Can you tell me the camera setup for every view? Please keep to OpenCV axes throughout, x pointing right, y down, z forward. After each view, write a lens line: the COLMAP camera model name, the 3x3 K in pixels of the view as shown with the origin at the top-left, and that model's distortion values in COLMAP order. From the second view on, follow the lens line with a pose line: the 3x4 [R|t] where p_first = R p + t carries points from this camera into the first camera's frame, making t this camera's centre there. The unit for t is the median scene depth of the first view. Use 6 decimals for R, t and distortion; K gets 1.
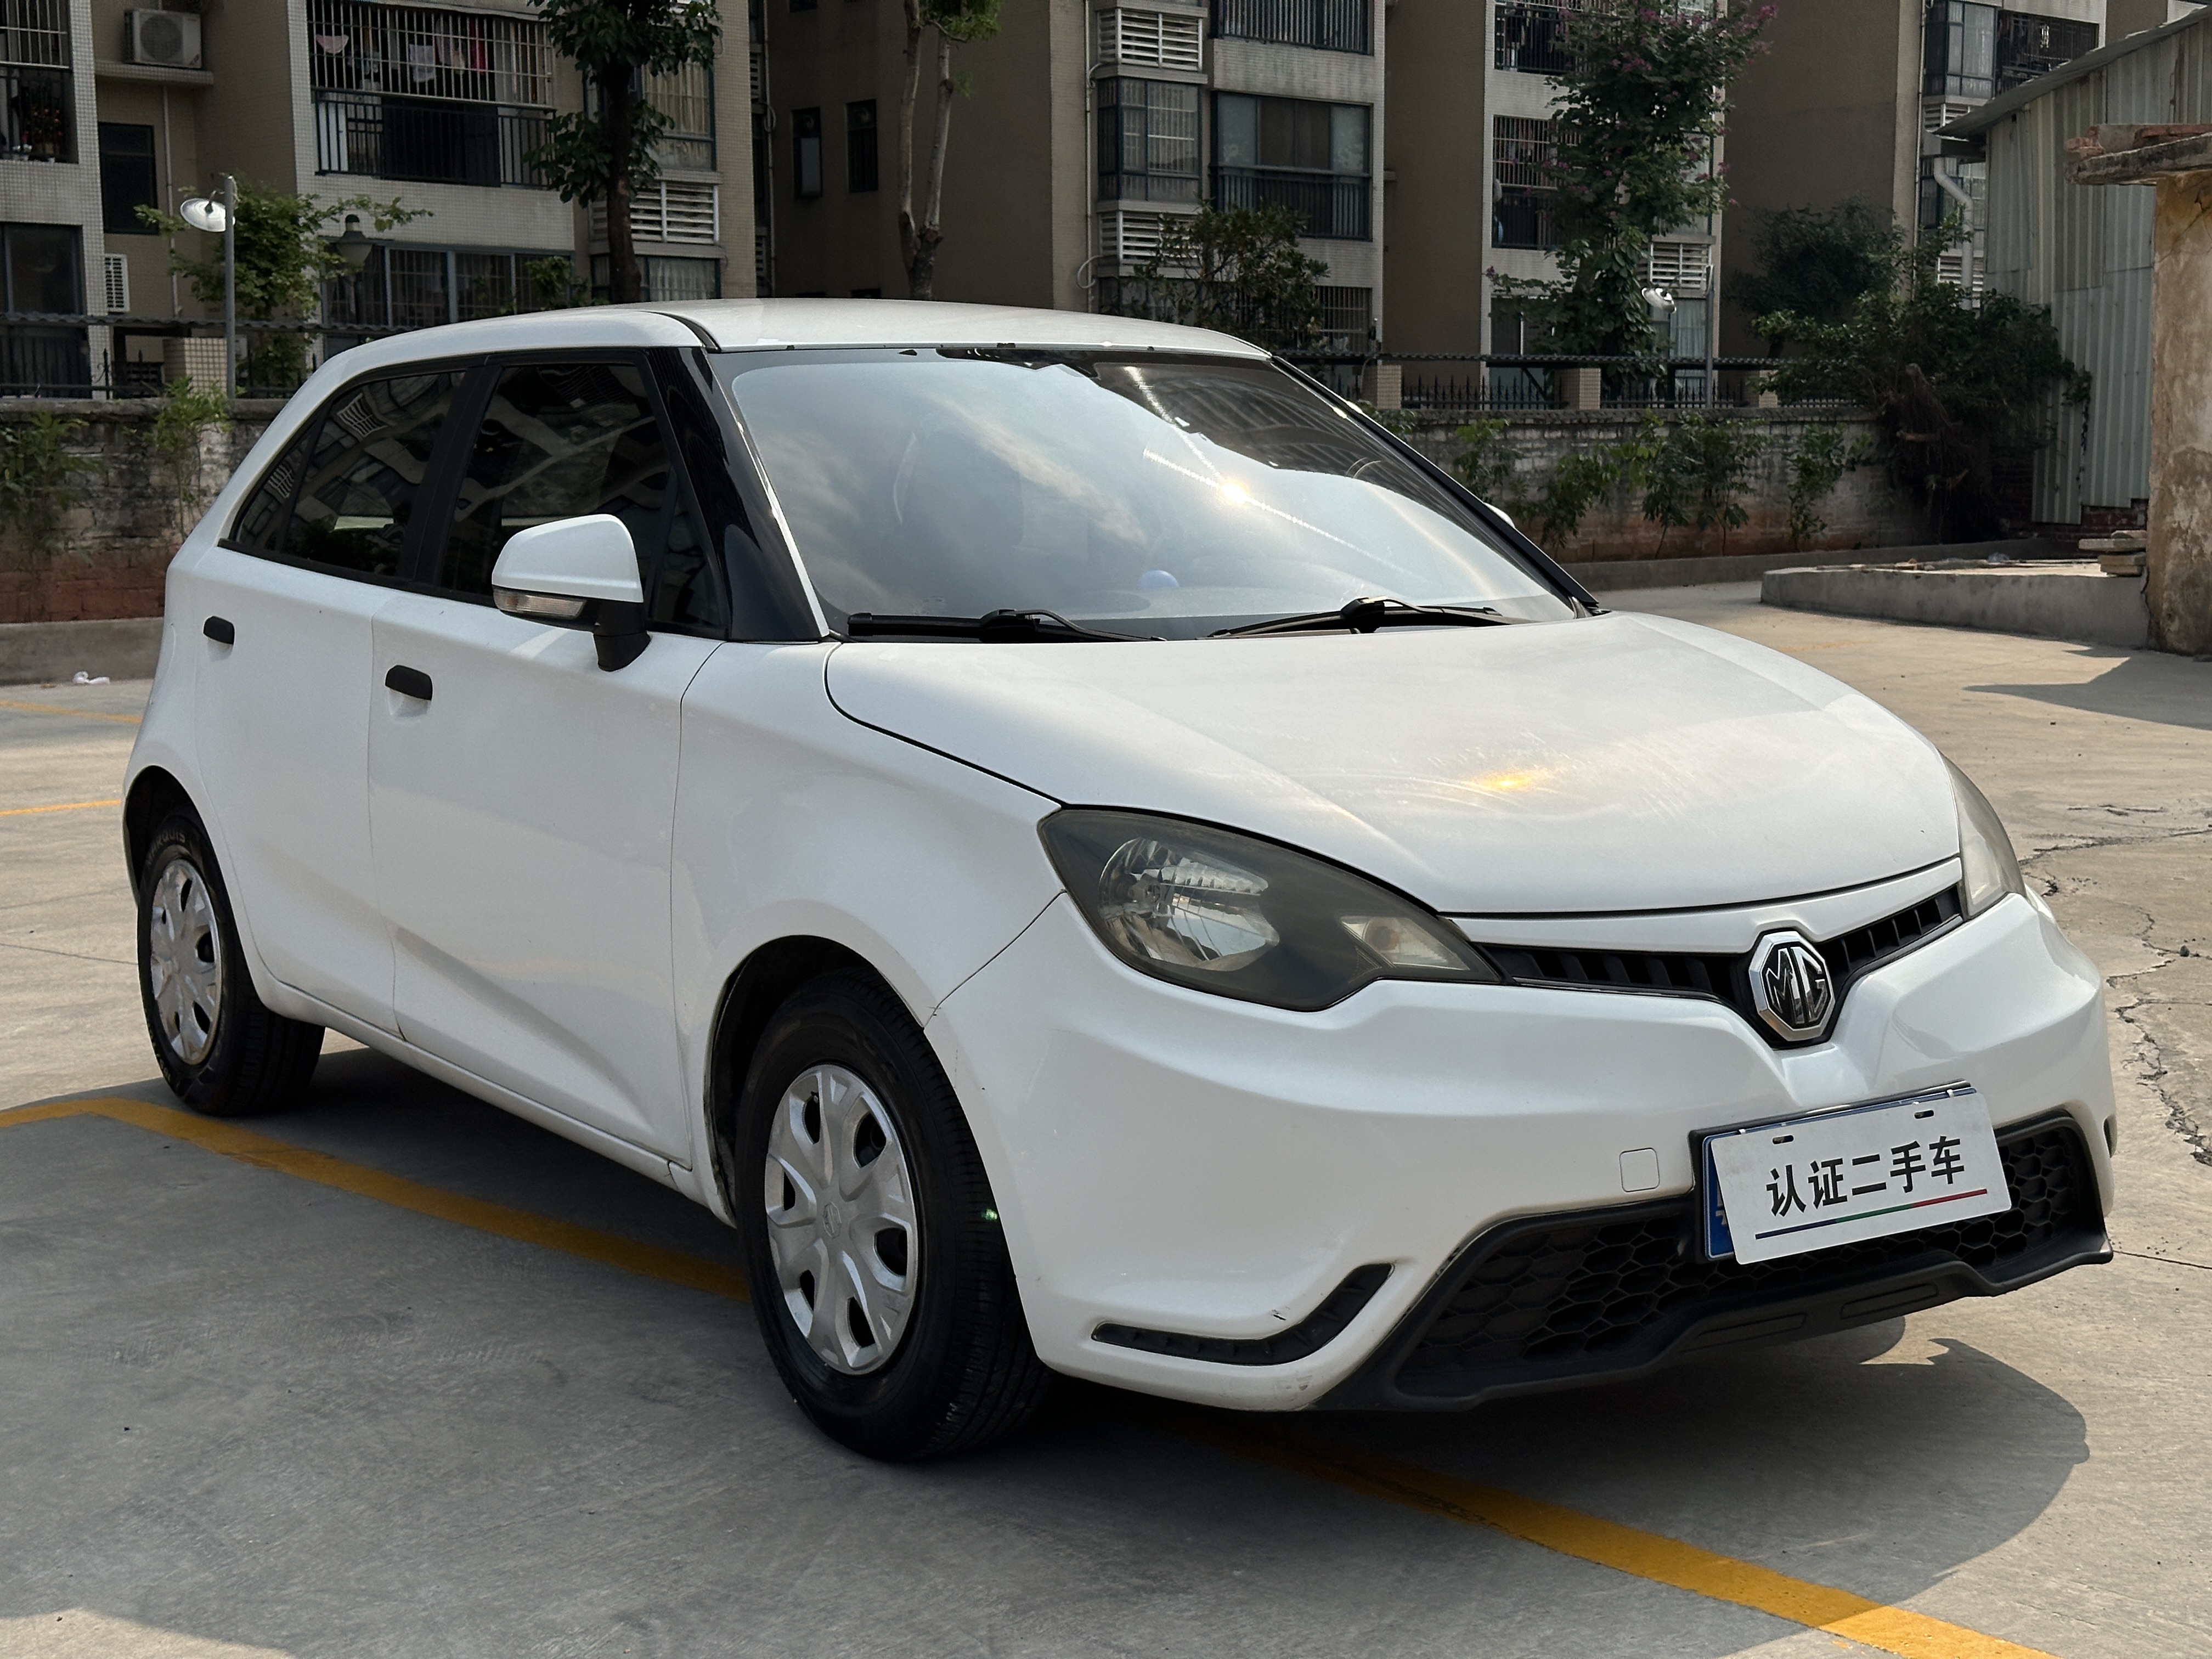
lens RADIAL K [[3076.9, 0, 1090.4], [0, 3076.9, 808.5], [0, 0, 1]] dist [0.114568, 0.000000]
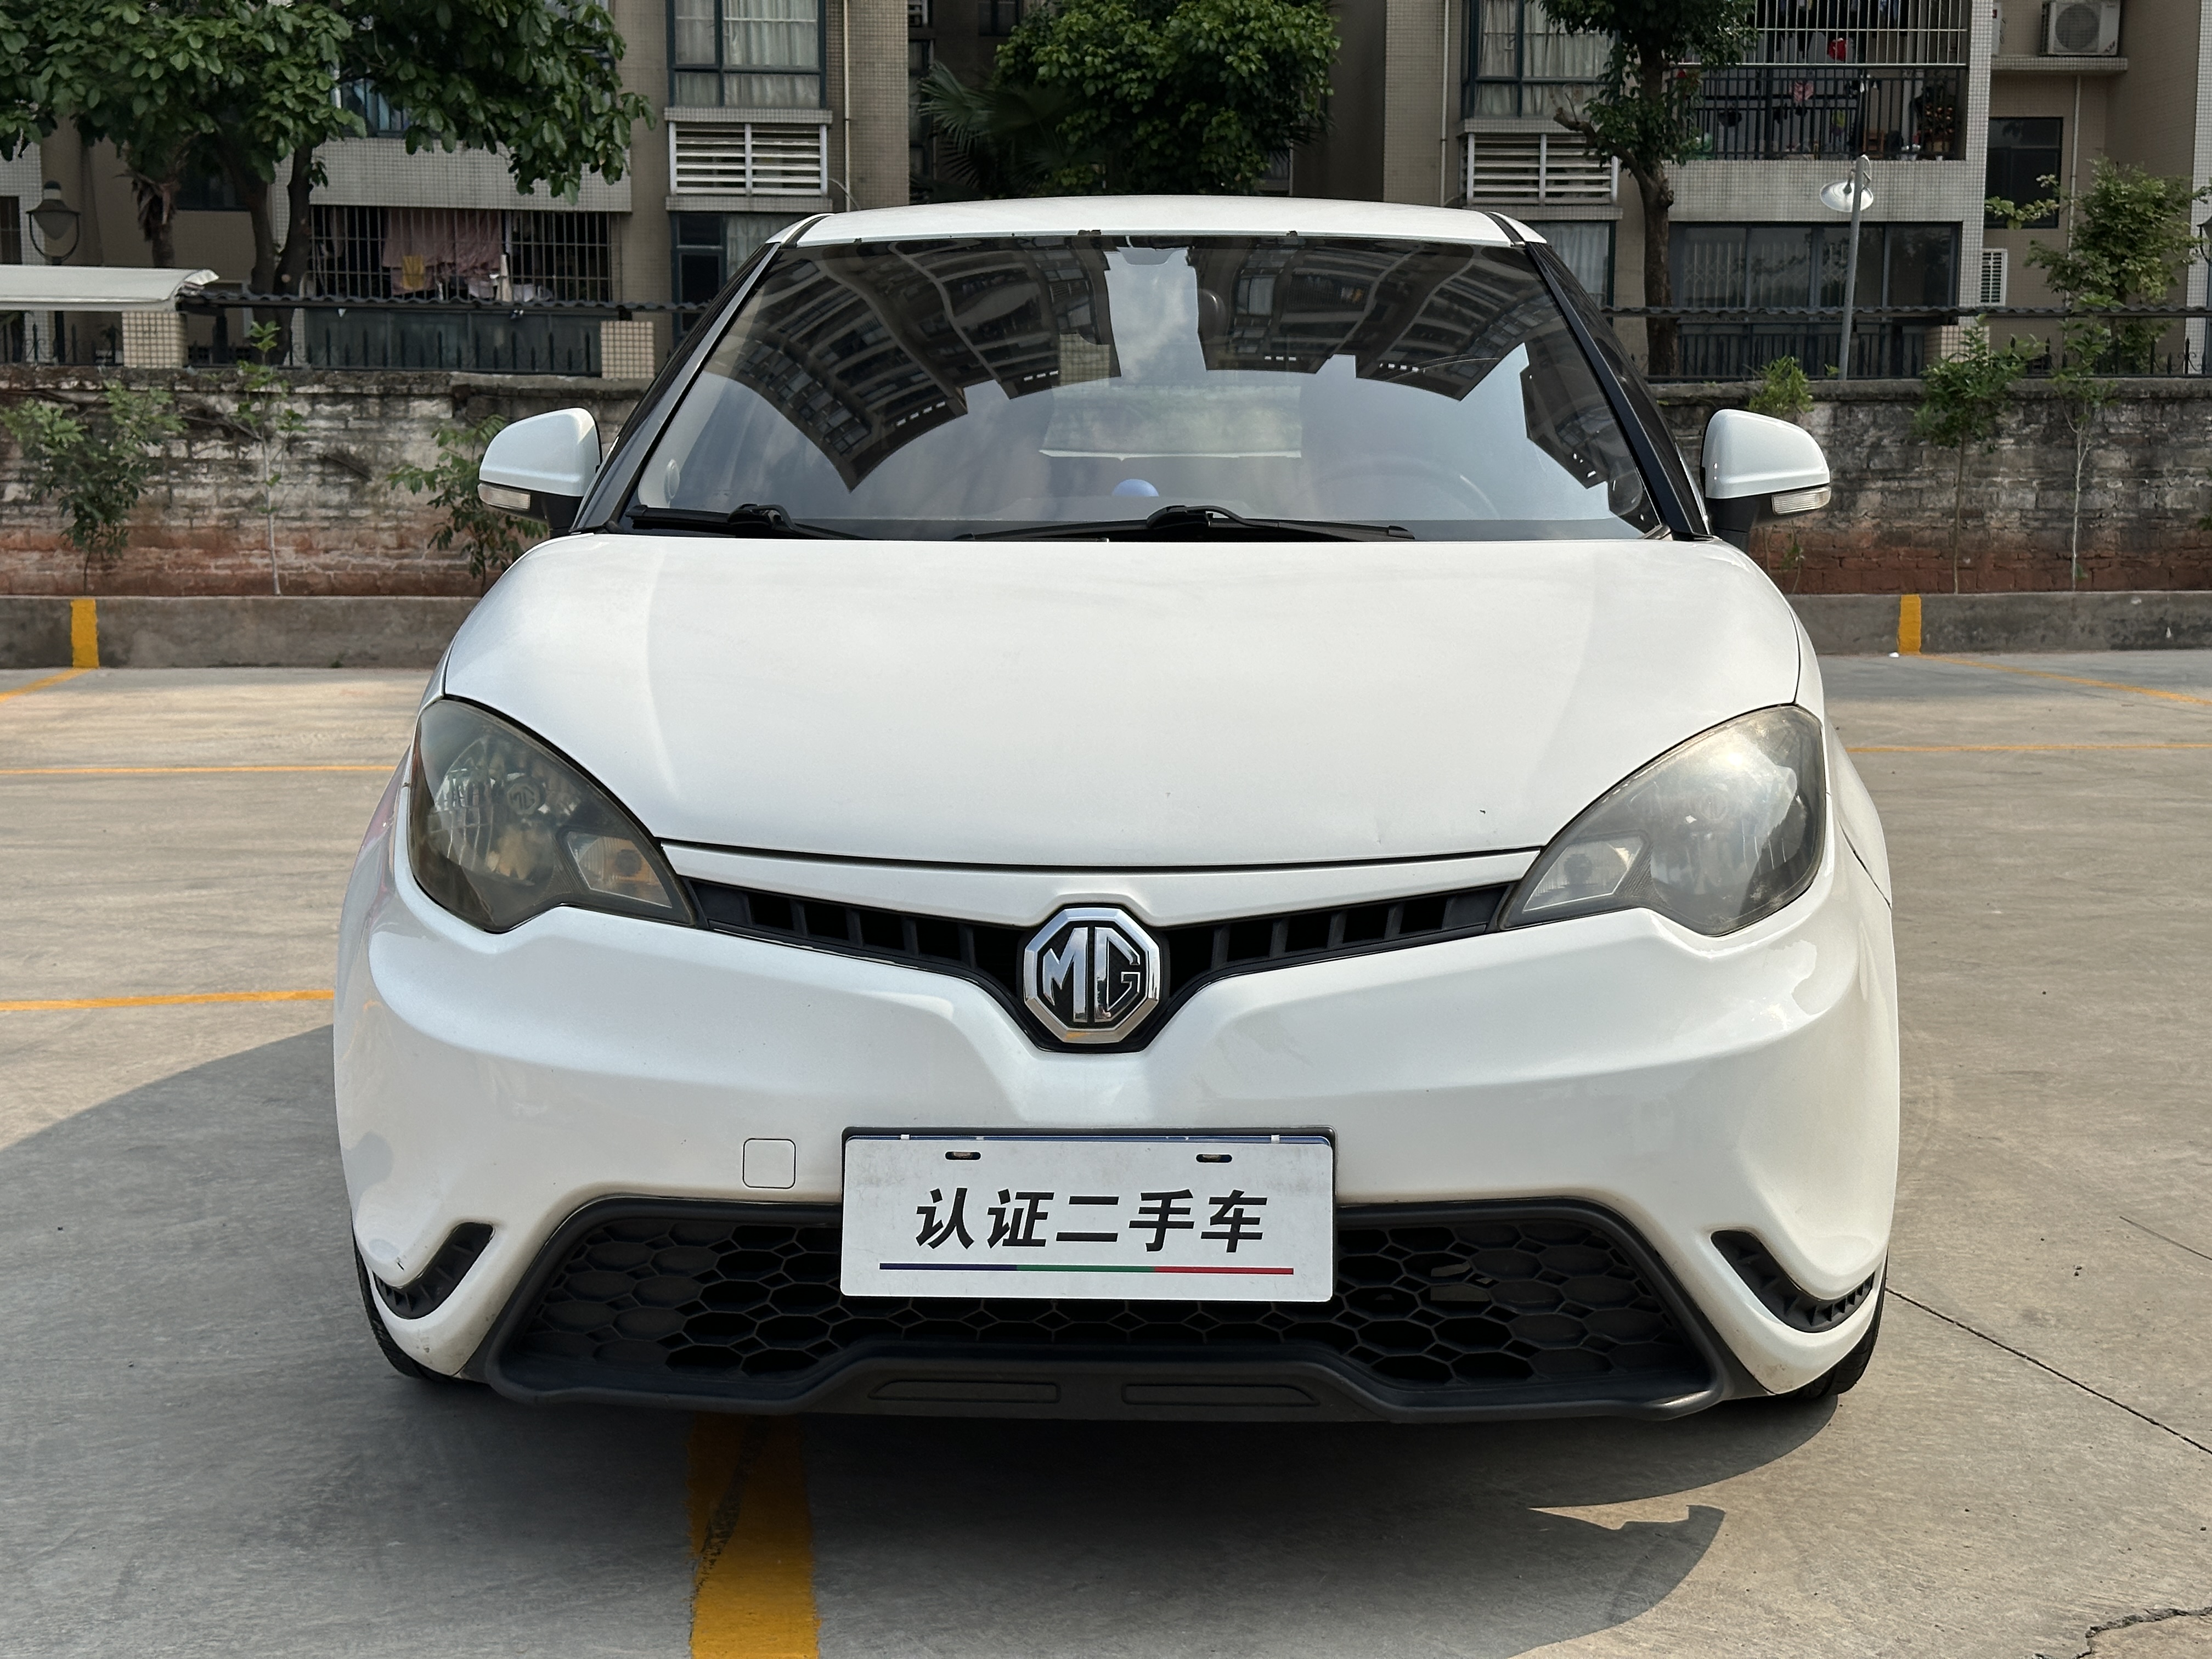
lens RADIAL K [[3076.9, 0, 1114.9], [0, 3076.9, 829.1], [0, 0, 1]] dist [0.114568, 0.000000]
pose [[0.807951, 0.082519, -0.583443, 0.693182], [-0.079772, 0.996348, 0.030450, -0.004685], [0.583825, 0.021940, 0.811583, 0.362639]]
